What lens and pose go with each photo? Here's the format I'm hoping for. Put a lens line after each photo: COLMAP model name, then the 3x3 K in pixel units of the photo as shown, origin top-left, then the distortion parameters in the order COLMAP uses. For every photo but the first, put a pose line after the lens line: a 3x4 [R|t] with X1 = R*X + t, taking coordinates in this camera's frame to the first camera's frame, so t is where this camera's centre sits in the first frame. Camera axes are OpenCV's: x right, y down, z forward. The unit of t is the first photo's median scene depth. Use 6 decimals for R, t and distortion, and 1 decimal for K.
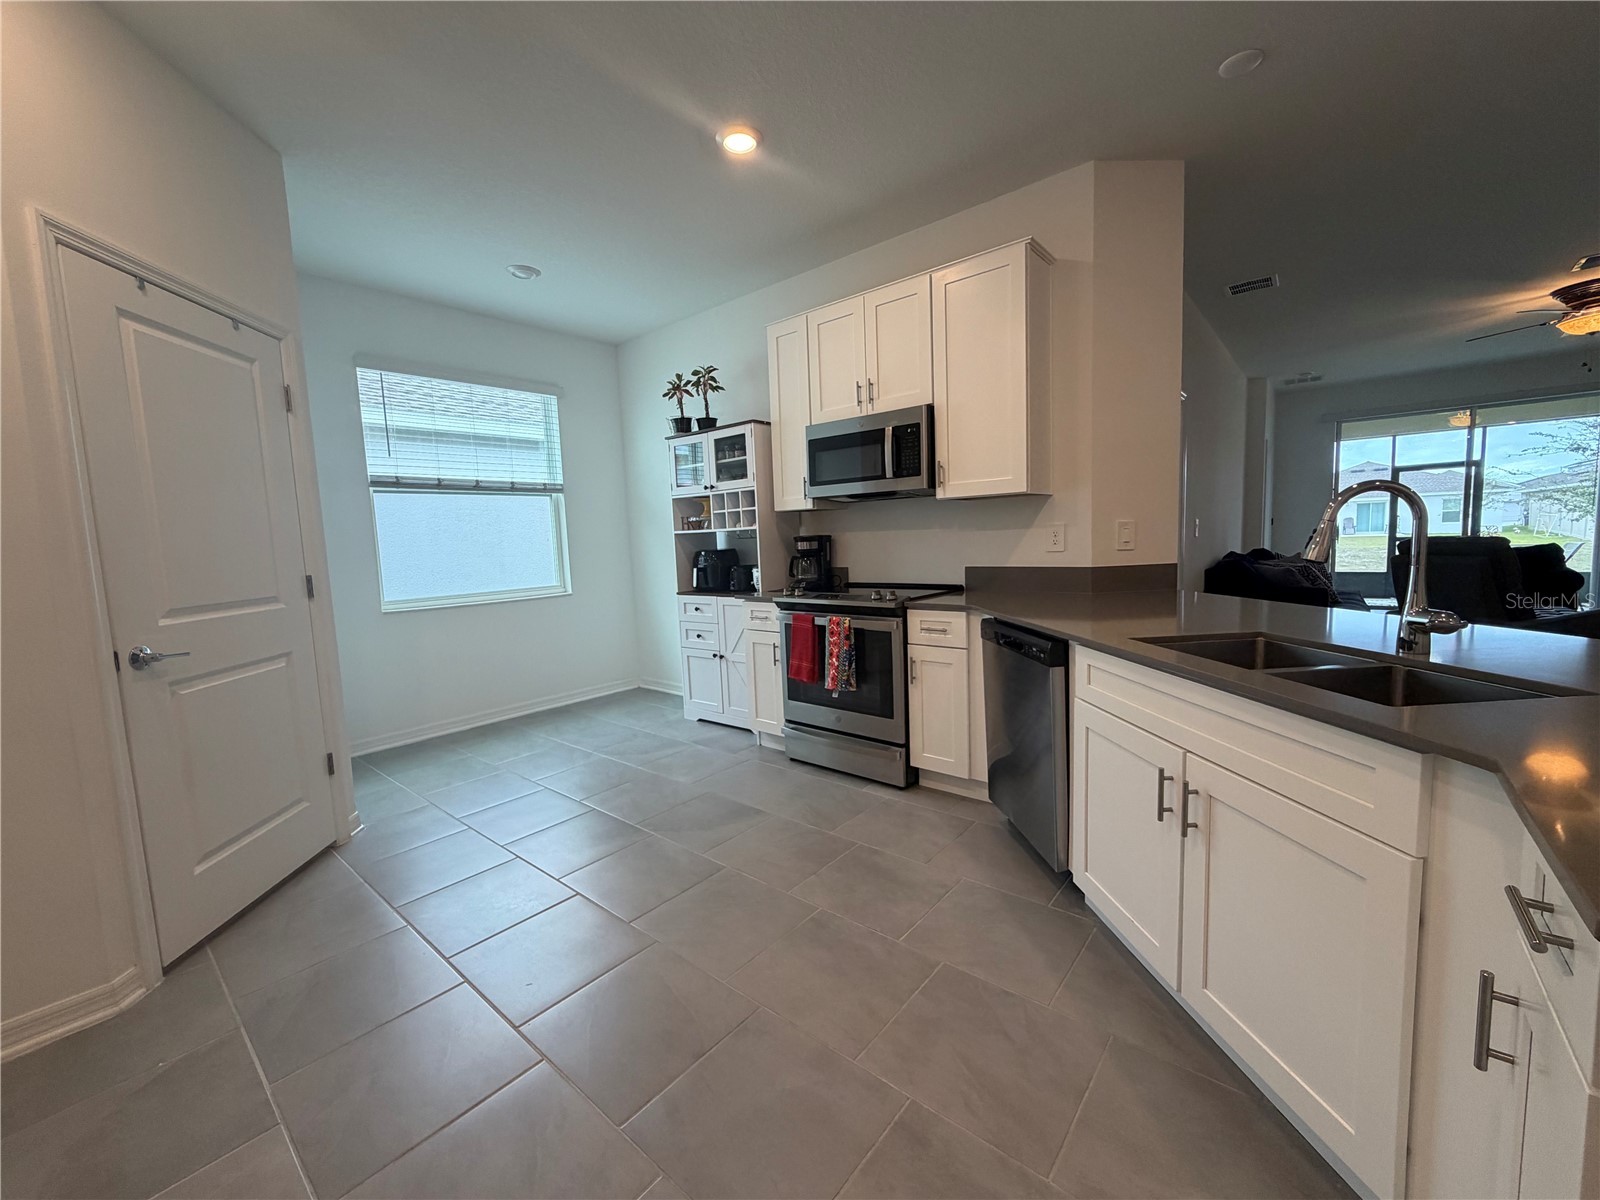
lens RADIAL K [[637.3, 0, 796.3], [0, 637.3, 600.6], [0, 0, 1]] dist [0.001691, -0.000102]
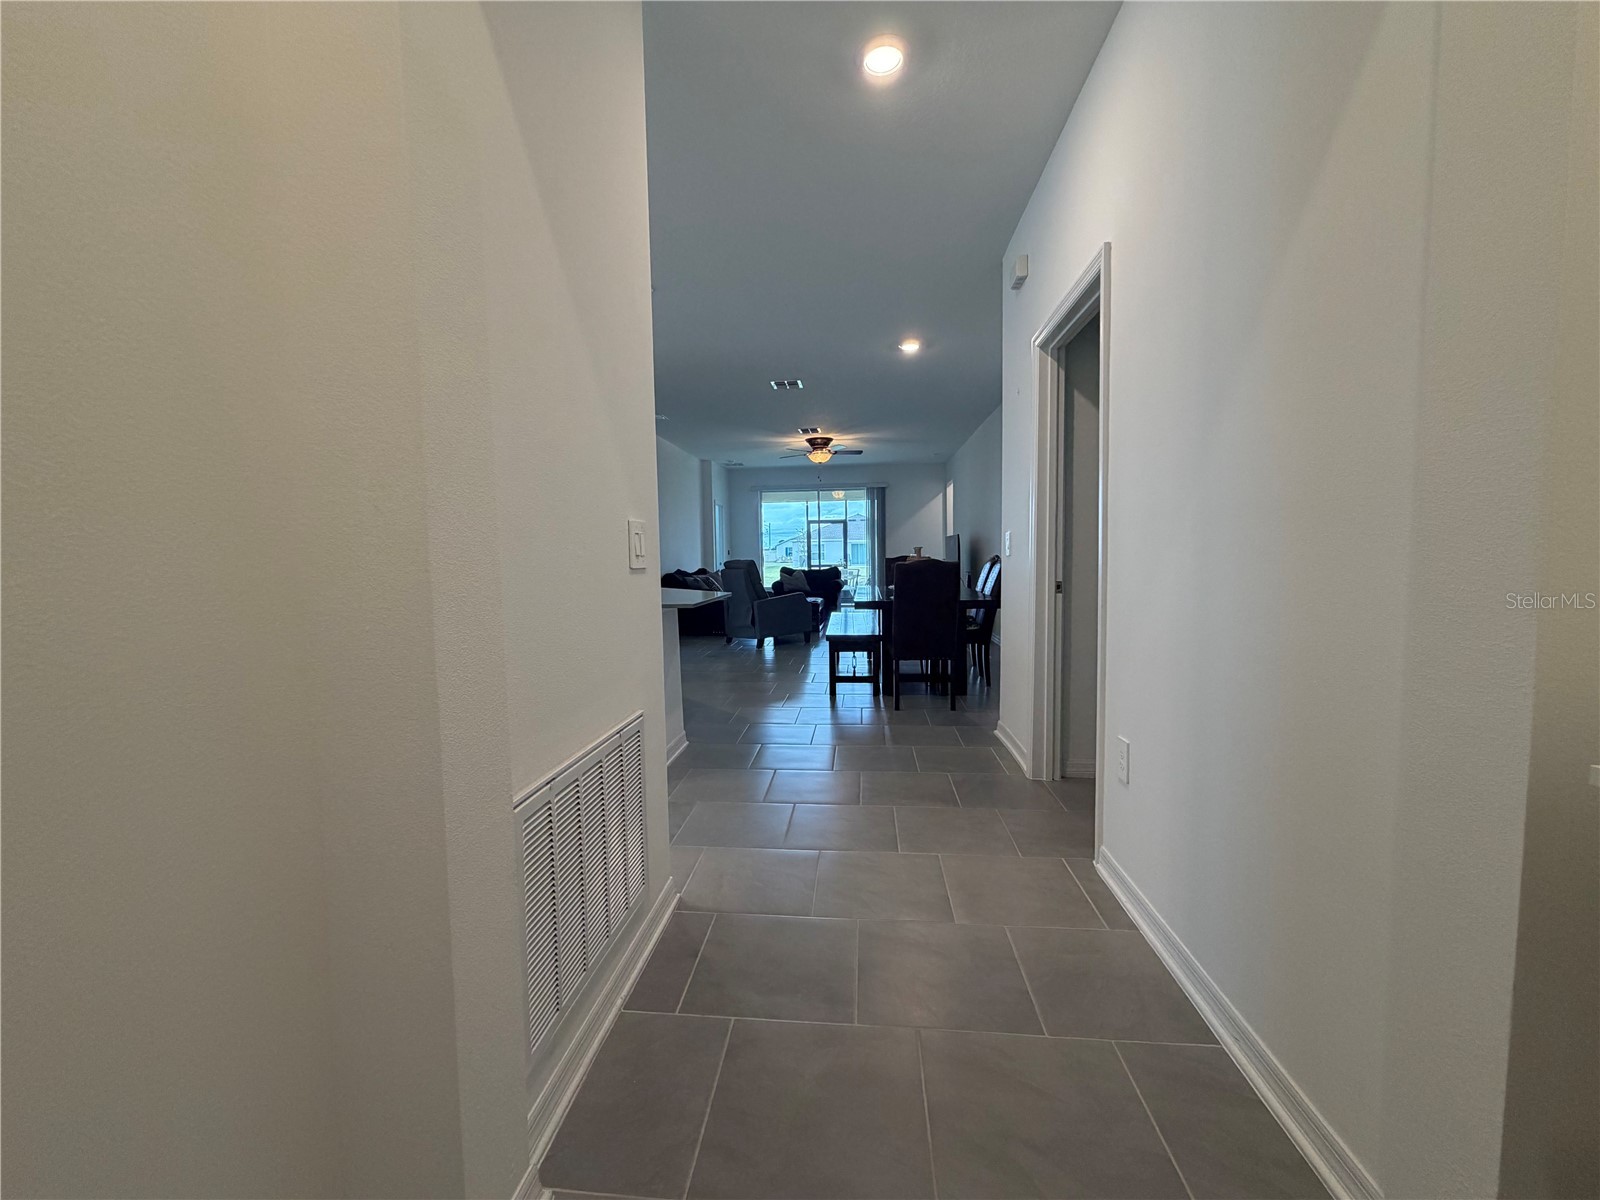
lens RADIAL K [[637.3, 0, 795.8], [0, 637.3, 595.5], [0, 0, 1]] dist [0.000811, -0.000005]
pose [[0.827463, -0.009907, 0.561433, 0.029593], [0.039344, 0.998410, -0.040369, 0.056385], [-0.560141, 0.055493, 0.826537, -0.420253]]
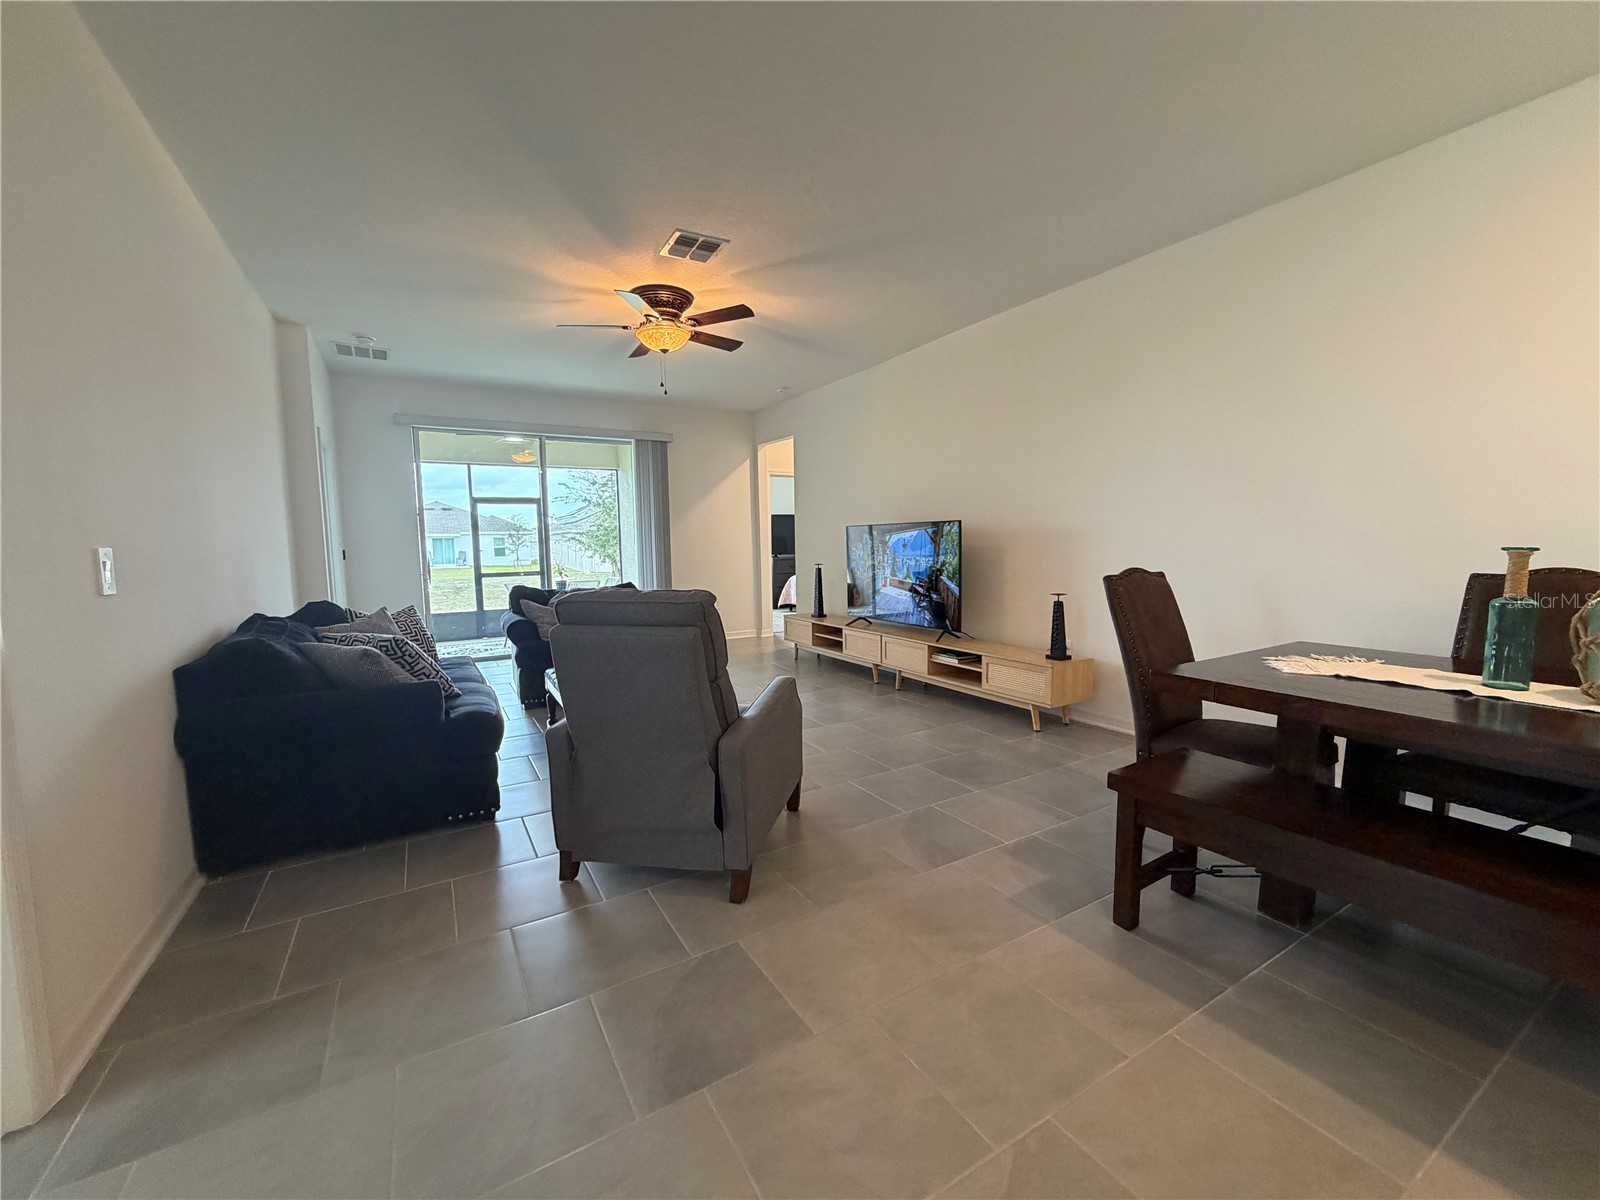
lens RADIAL K [[637.3, 0, 795.8], [0, 637.3, 595.5], [0, 0, 1]] dist [0.000811, -0.000005]
pose [[0.329334, -0.046785, 0.943054, 0.323279], [0.101226, 0.994765, 0.014000, -0.052929], [-0.938772, 0.090850, 0.332346, 0.401450]]
